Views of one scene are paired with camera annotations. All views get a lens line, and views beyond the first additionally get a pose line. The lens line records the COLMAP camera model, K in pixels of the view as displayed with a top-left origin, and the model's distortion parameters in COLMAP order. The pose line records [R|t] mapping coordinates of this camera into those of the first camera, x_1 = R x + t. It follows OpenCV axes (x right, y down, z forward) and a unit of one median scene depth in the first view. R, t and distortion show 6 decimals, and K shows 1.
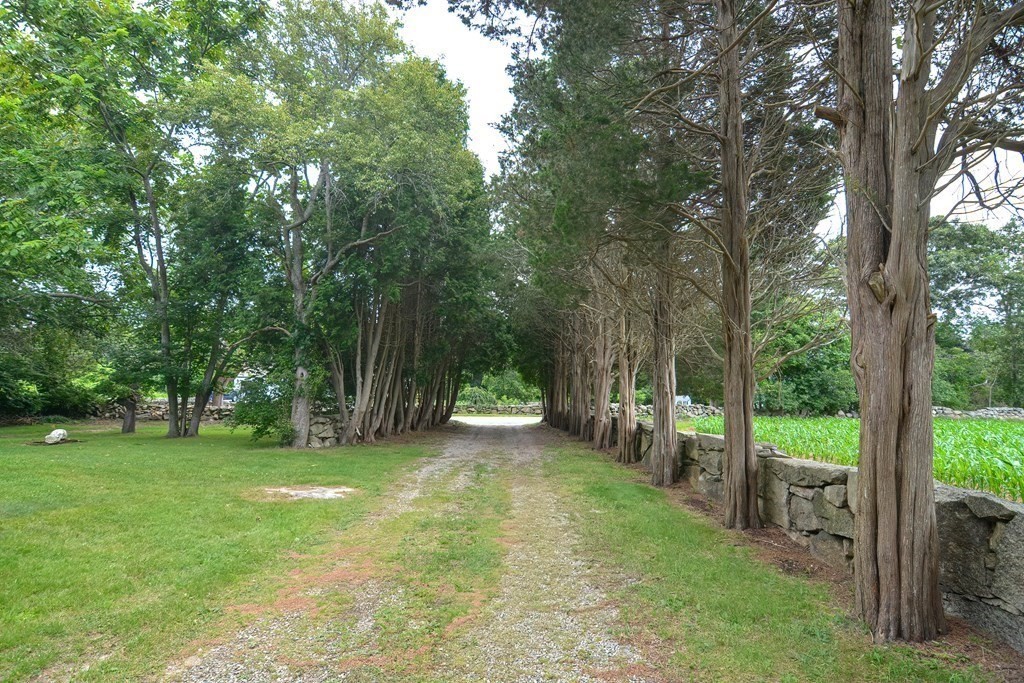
lens RADIAL K [[497.8, 0, 512.0], [0, 497.8, 341.5], [0, 0, 1]] dist [-0.030608, -0.000243]
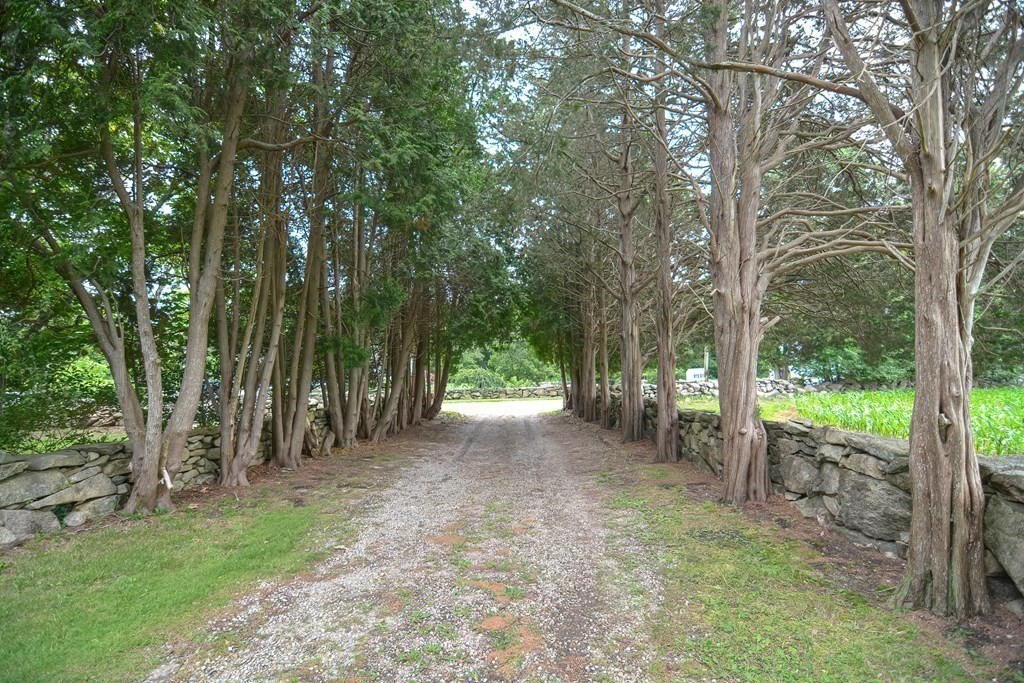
lens RADIAL K [[497.8, 0, 512.0], [0, 497.8, 341.5], [0, 0, 1]] dist [-0.030608, -0.000243]
pose [[0.998977, -0.041727, -0.017403, -0.001028], [0.042387, 0.998323, 0.039436, 0.028714], [0.015728, -0.040133, 0.999071, 0.288447]]
